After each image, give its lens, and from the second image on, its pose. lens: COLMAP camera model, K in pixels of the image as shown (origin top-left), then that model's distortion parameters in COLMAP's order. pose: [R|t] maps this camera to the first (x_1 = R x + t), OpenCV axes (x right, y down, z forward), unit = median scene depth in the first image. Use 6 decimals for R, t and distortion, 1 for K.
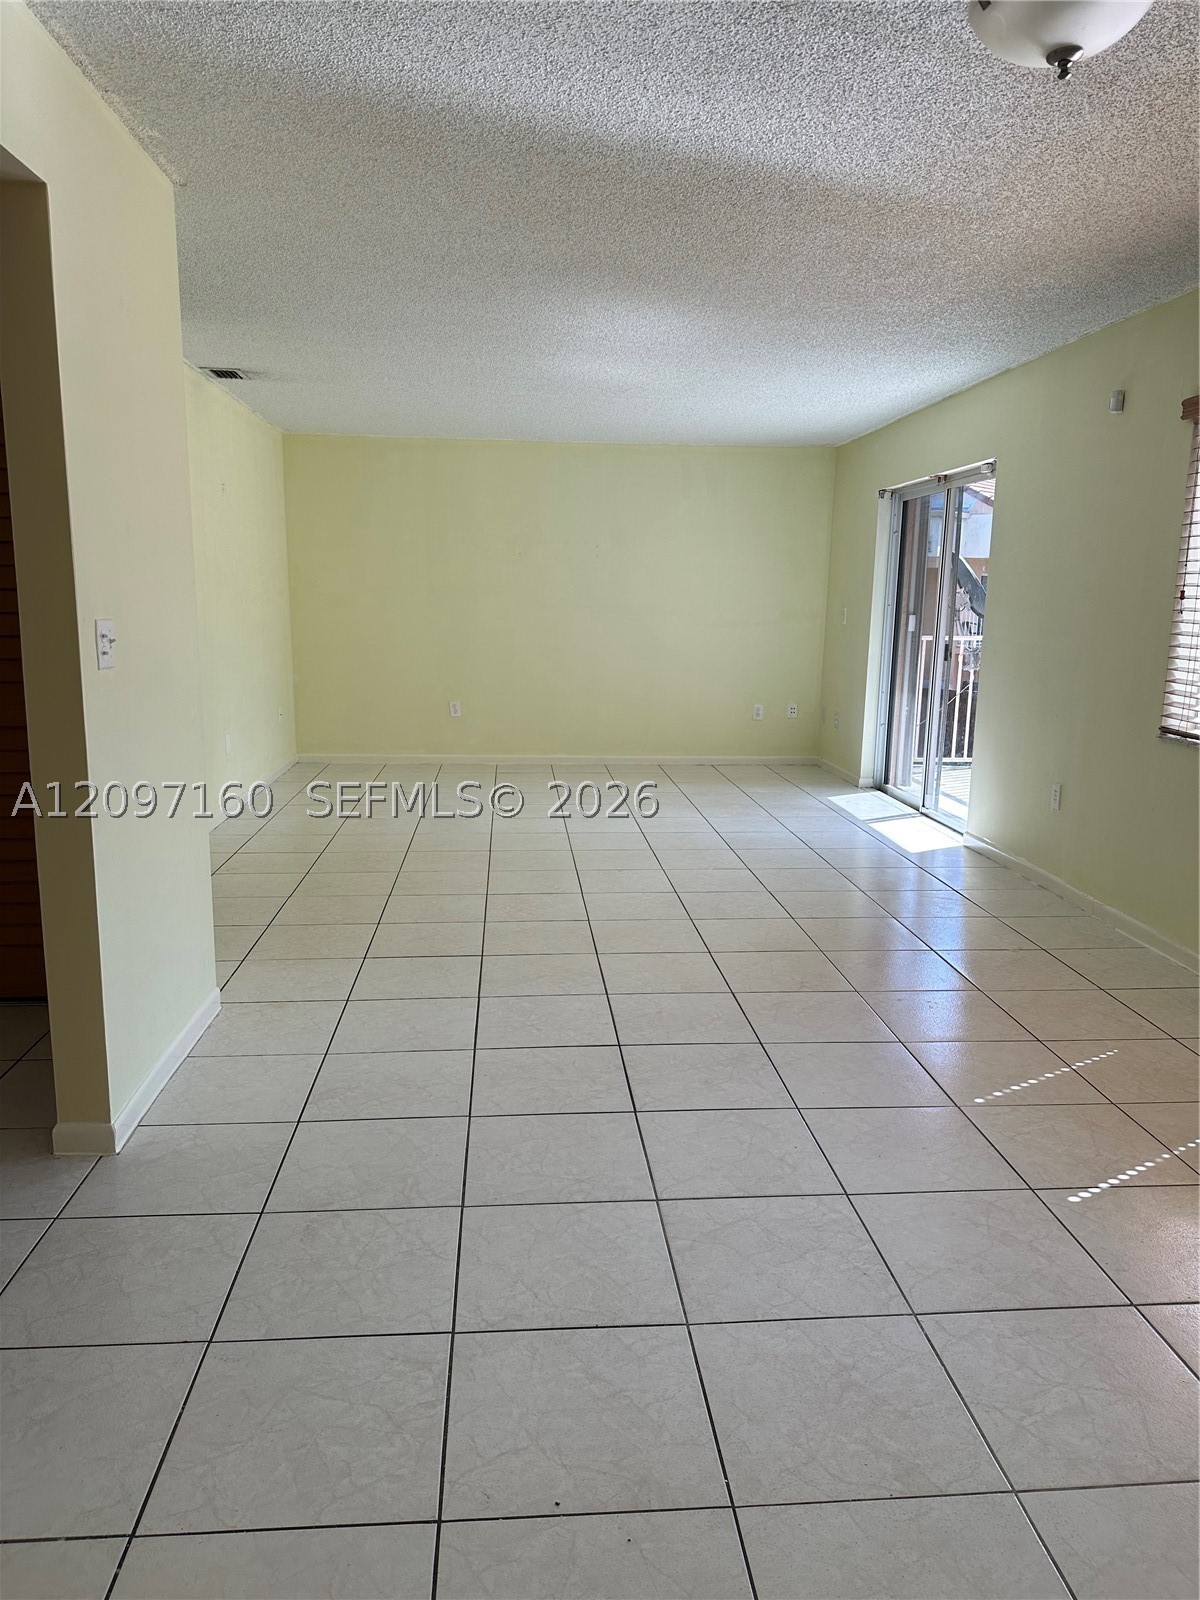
lens RADIAL K [[1119.8, 0, 600.0], [0, 1119.8, 800.0], [0, 0, 1]] dist [0.083575, -0.109929]
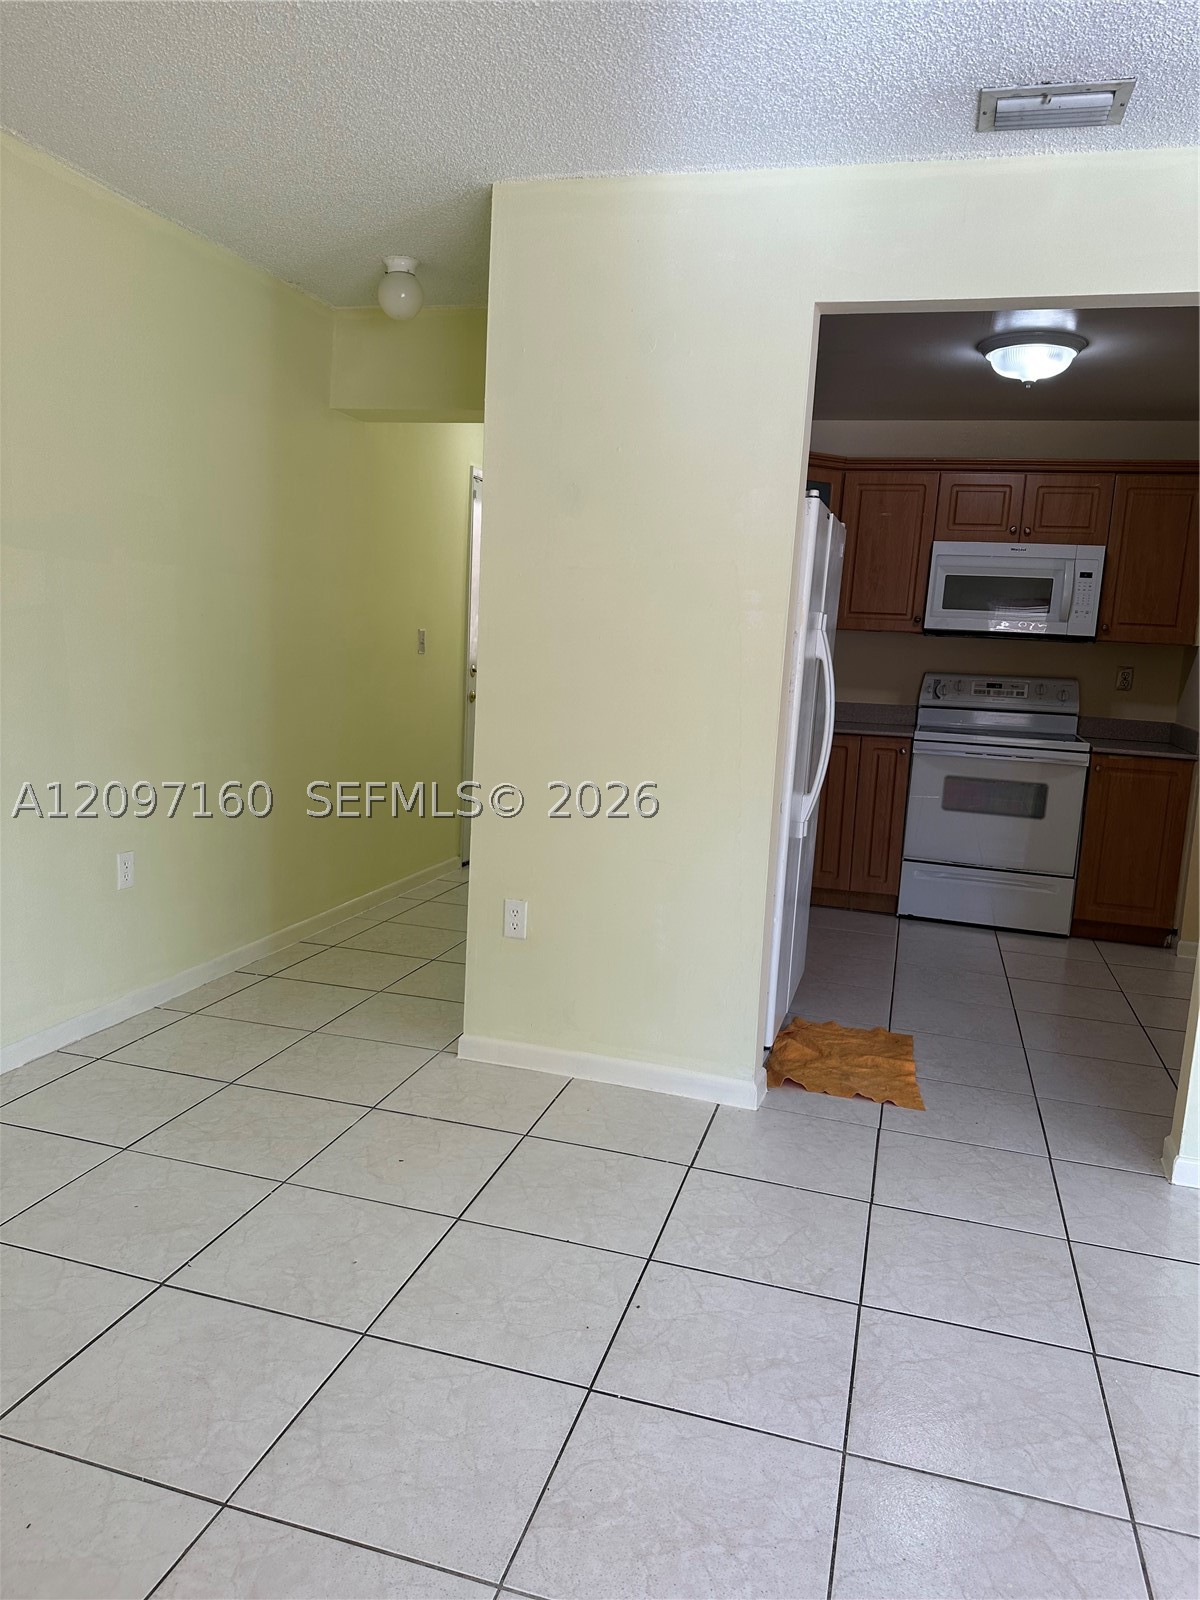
lens RADIAL K [[1119.8, 0, 600.0], [0, 1119.8, 800.0], [0, 0, 1]] dist [0.083575, -0.109929]
pose [[-0.354981, 0.102989, -0.929183, 0.521212], [-0.221737, 0.956277, 0.190704, -0.082759], [0.908197, 0.273730, -0.316624, 0.557866]]
